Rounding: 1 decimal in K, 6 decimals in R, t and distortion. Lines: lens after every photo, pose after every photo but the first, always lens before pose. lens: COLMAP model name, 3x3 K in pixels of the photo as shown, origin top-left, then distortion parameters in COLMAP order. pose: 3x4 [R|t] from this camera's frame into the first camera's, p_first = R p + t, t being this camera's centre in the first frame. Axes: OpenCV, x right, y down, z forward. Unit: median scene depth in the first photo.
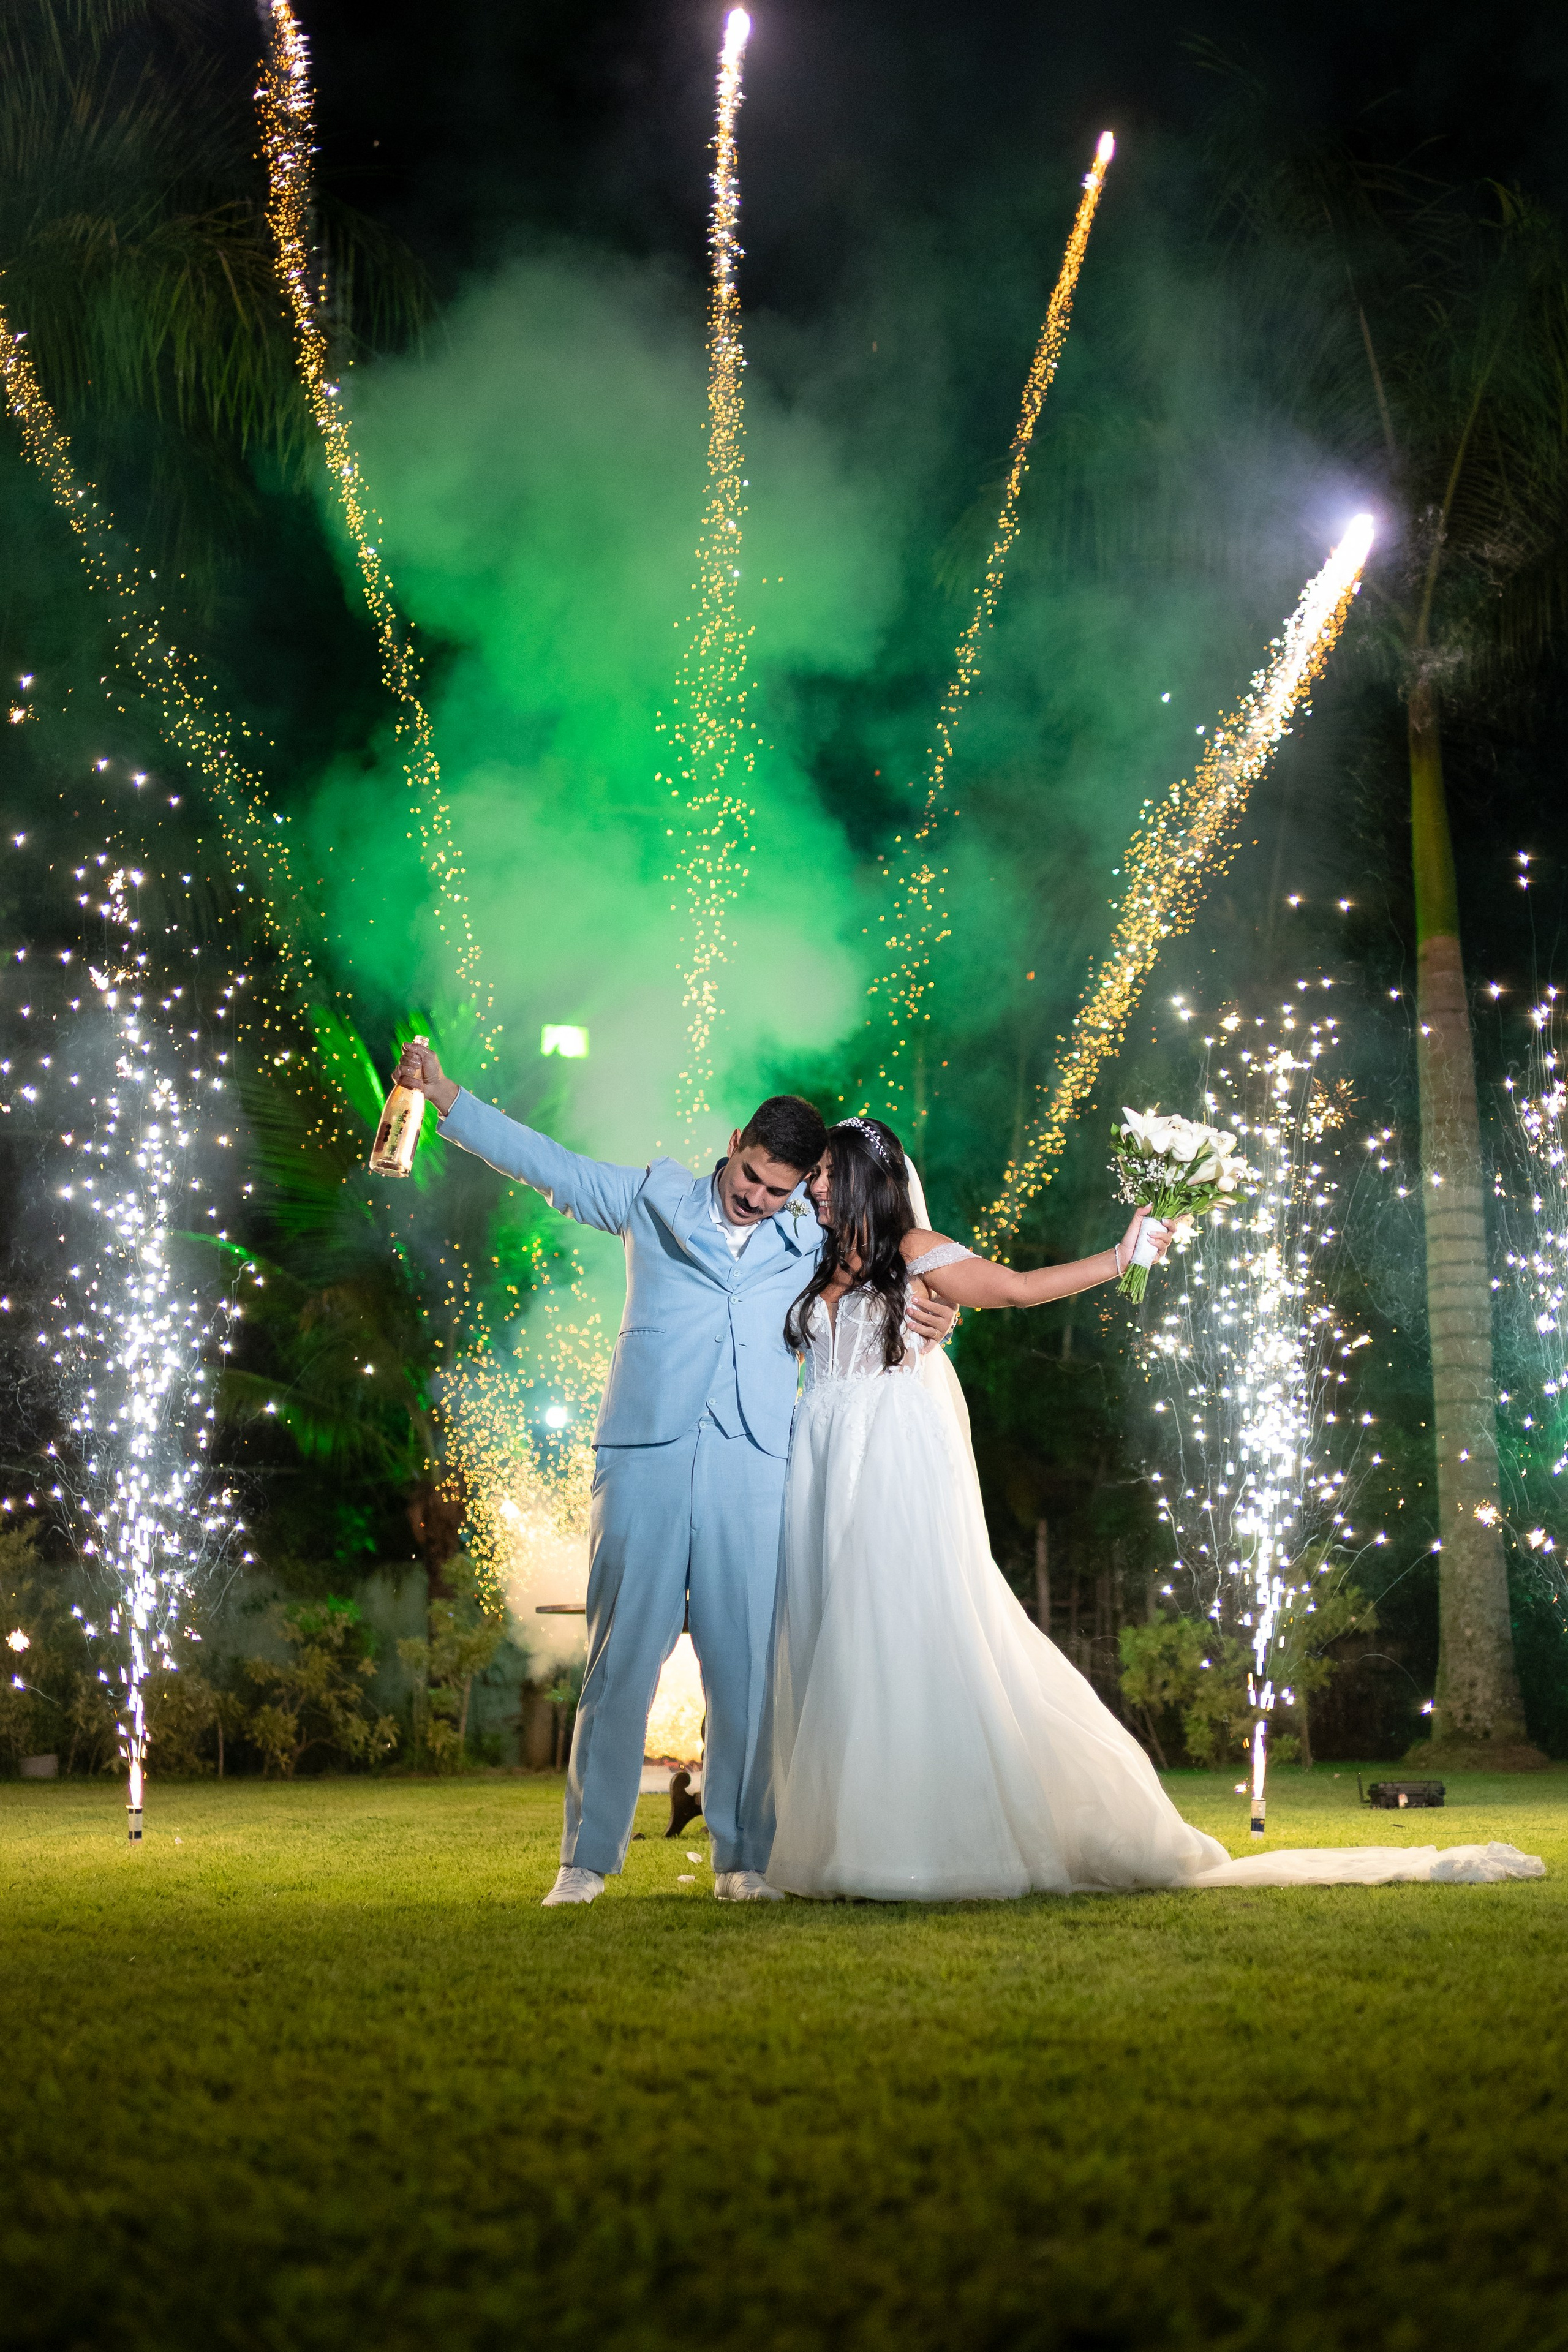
lens RADIAL K [[2470.2, 0, 781.0], [0, 2470.2, 1226.5], [0, 0, 1]] dist [-0.005098, 0.000000]
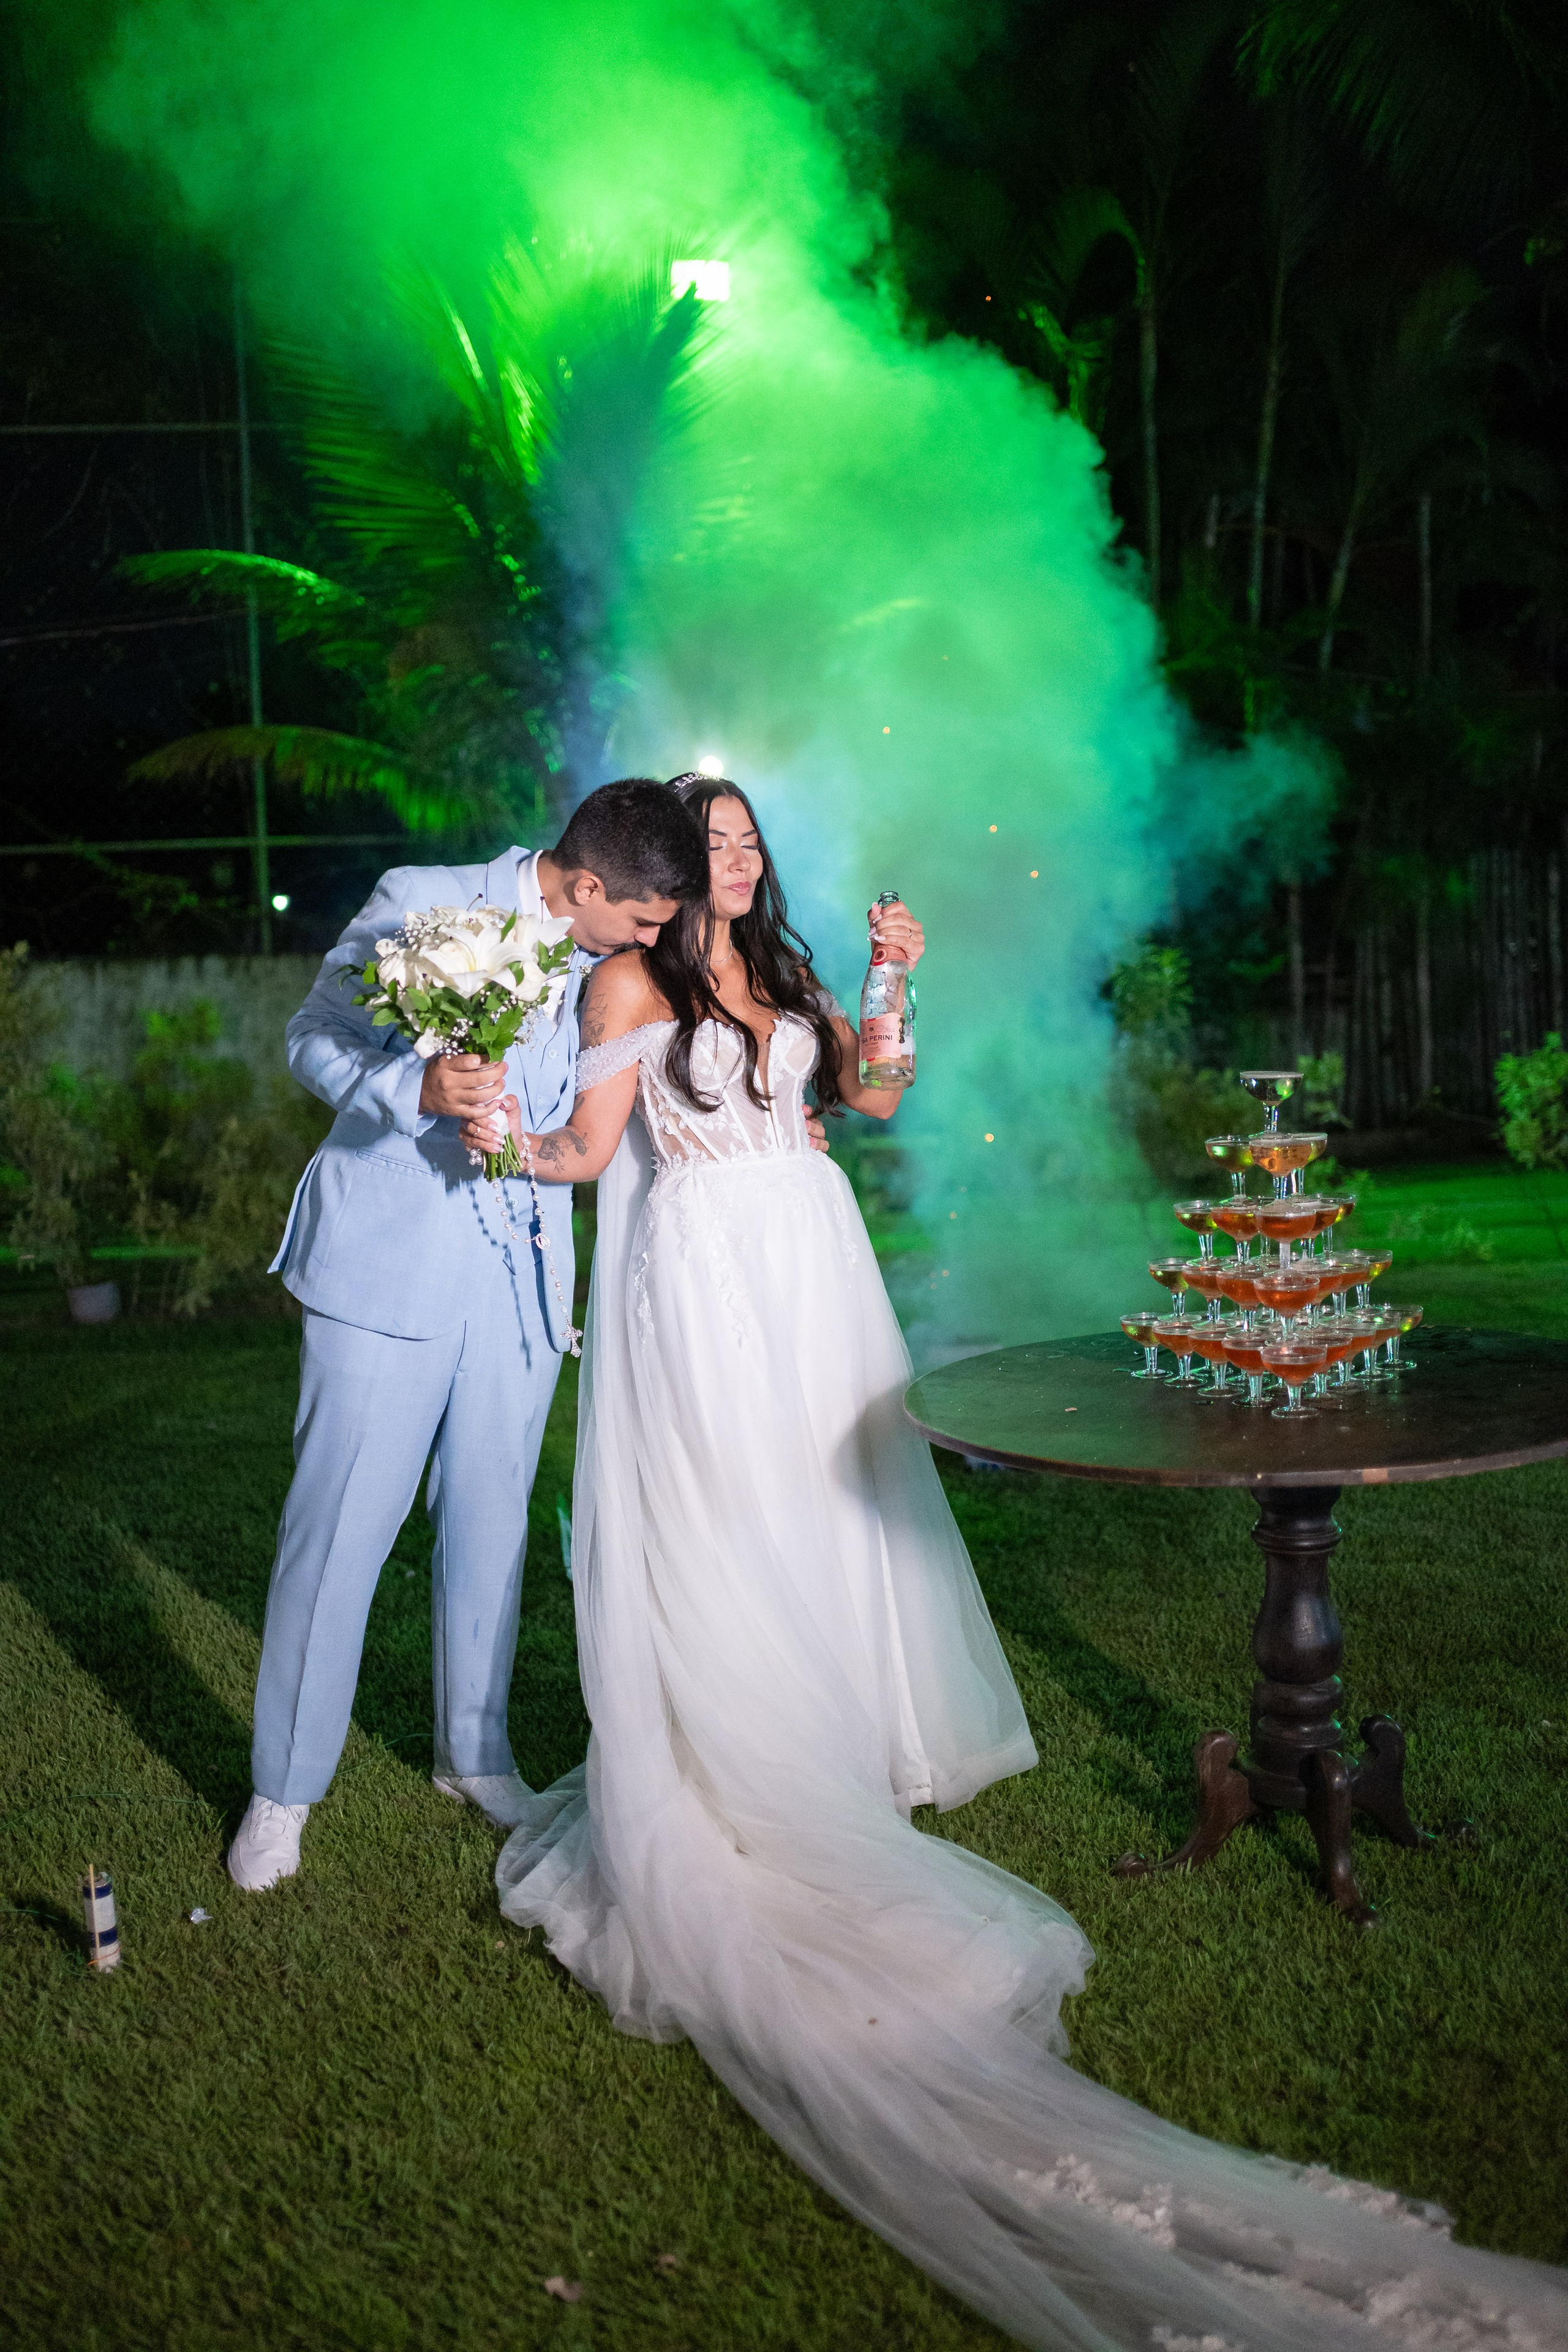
lens RADIAL K [[2360.8, 0, 770.7], [0, 2360.8, 1194.7], [0, 0, 1]] dist [-0.002339, 0.000000]
pose [[0.998573, -0.022795, -0.048299, -0.054232], [0.035373, 0.959830, 0.278343, -0.006823], [0.040014, -0.279654, 0.959267, 0.306497]]
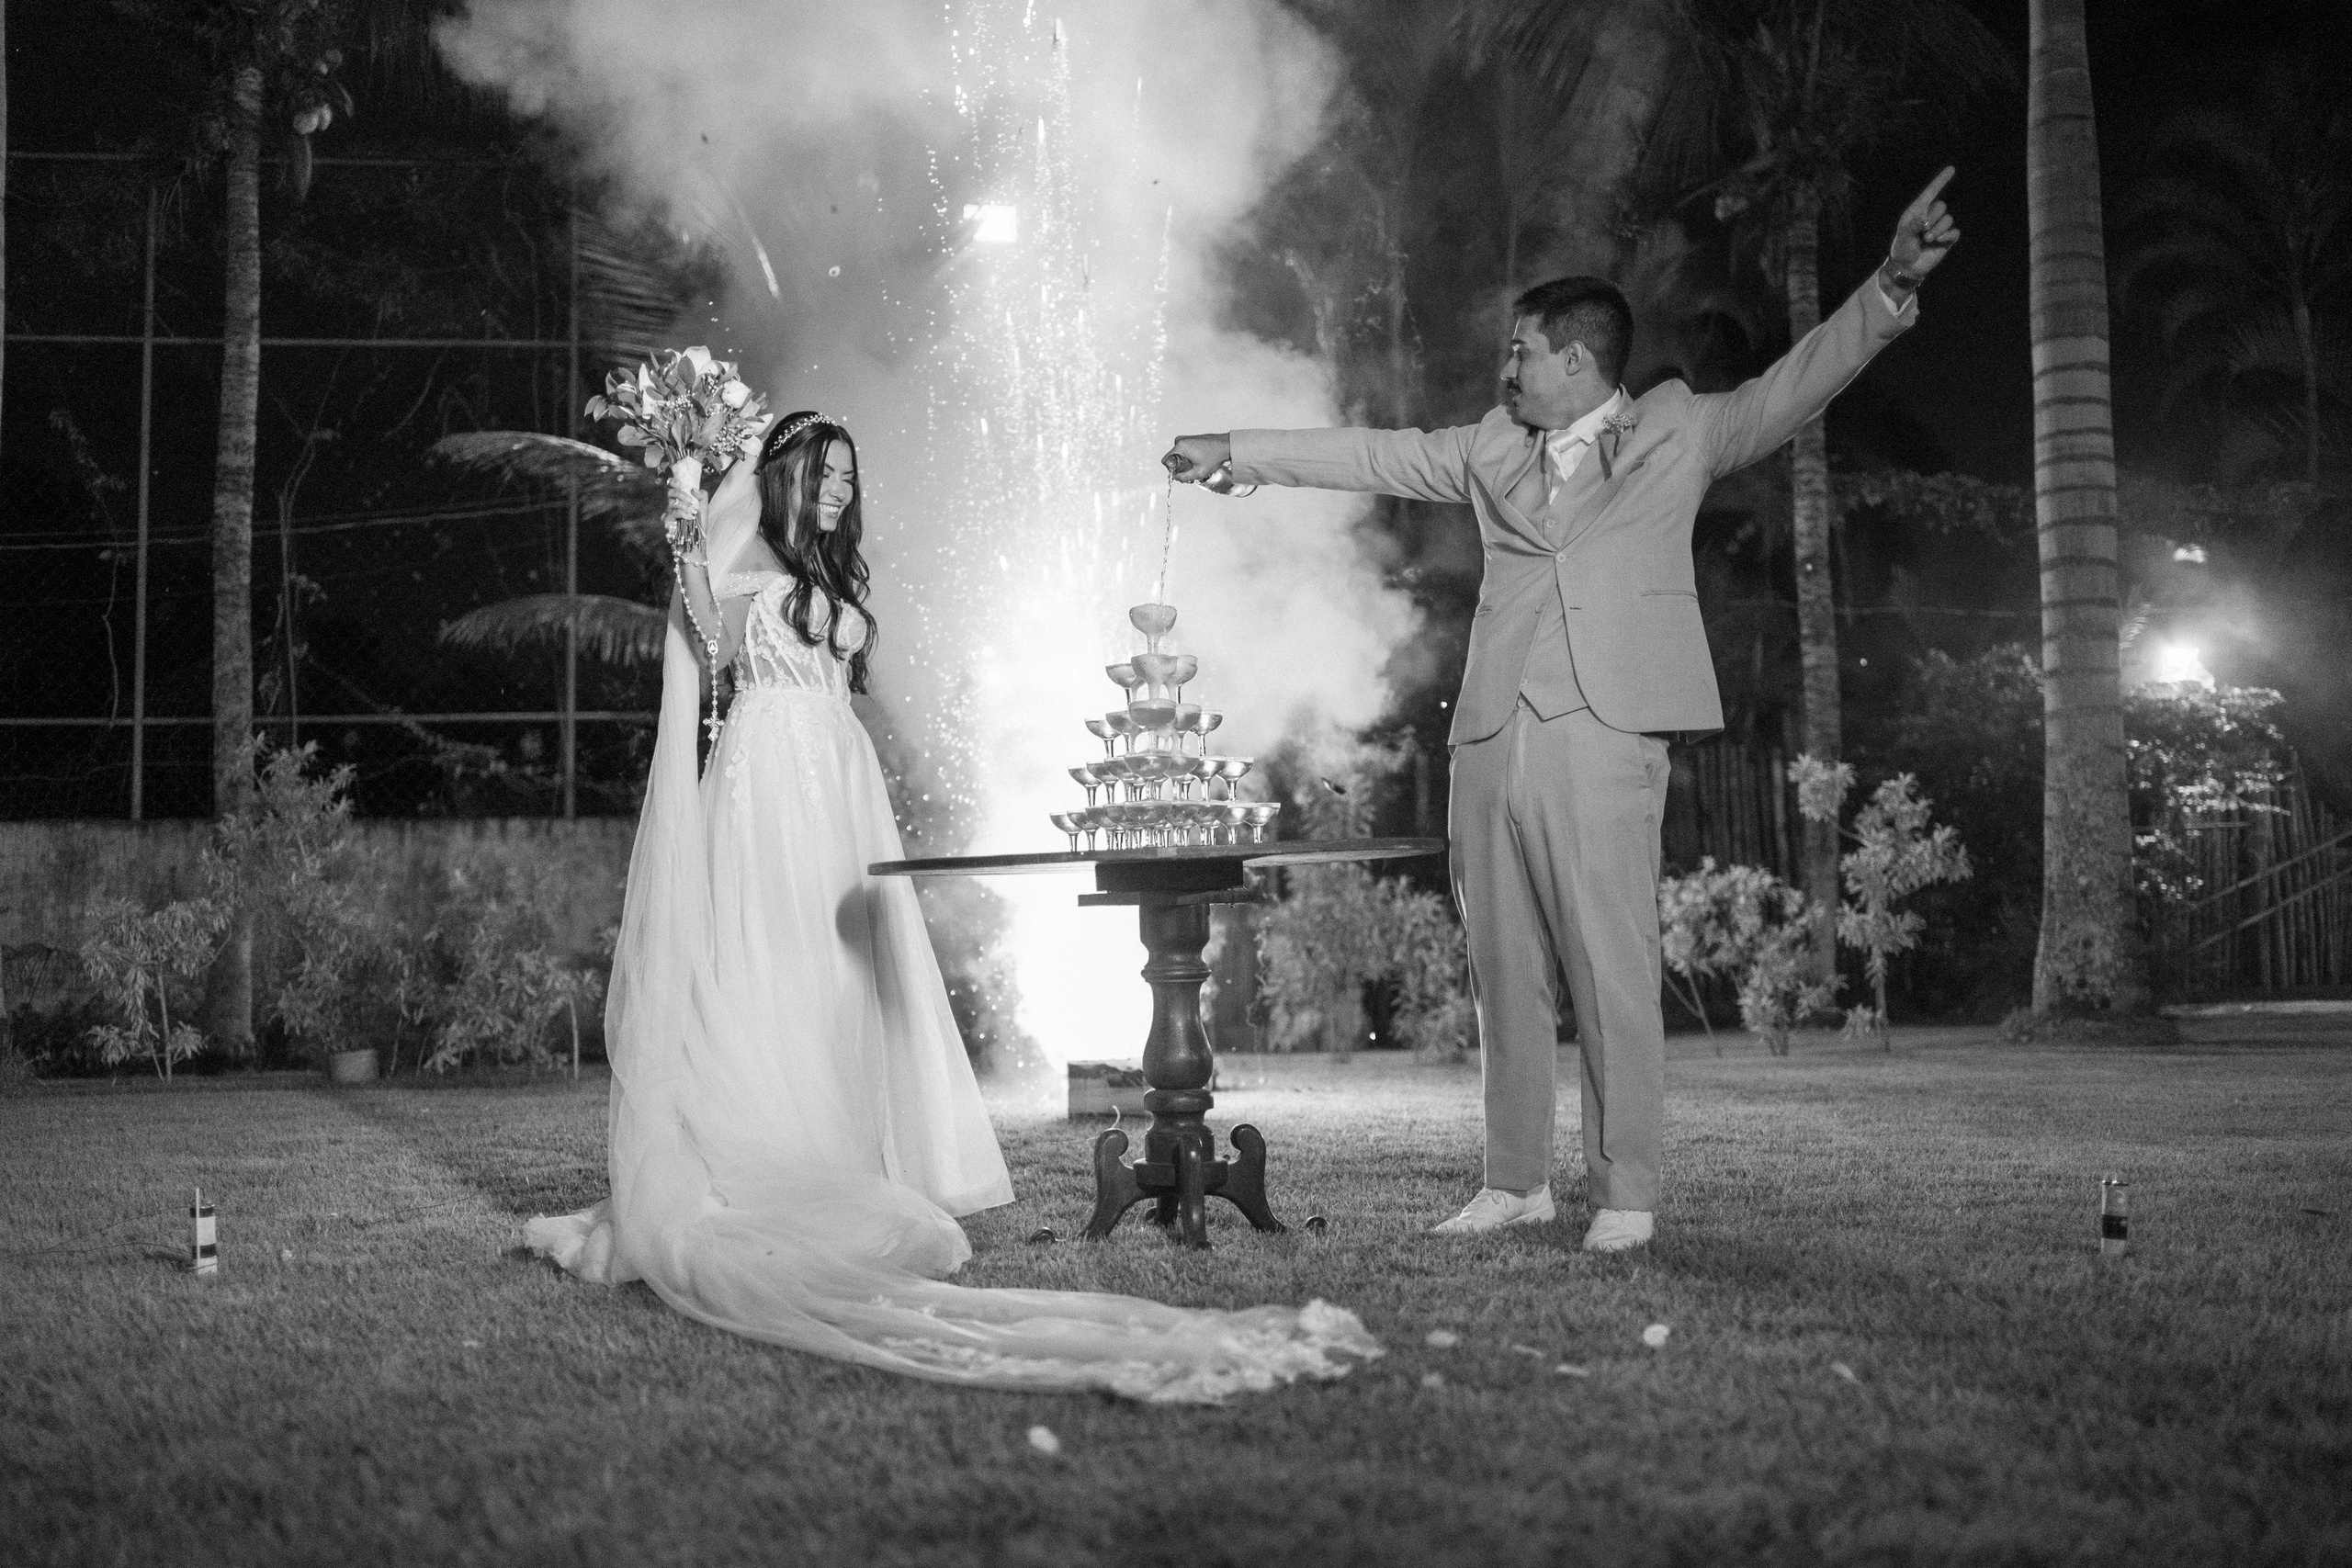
lens RADIAL K [[2360.6, 0, 1160.6], [0, 2360.6, 782.0], [0, 0, 1]] dist [-0.002339, 0.000000]
pose [[0.999398, -0.013467, -0.031962, -0.004315], [0.017178, 0.992764, 0.118846, 0.034712], [0.030130, -0.119324, 0.992398, 0.226699]]
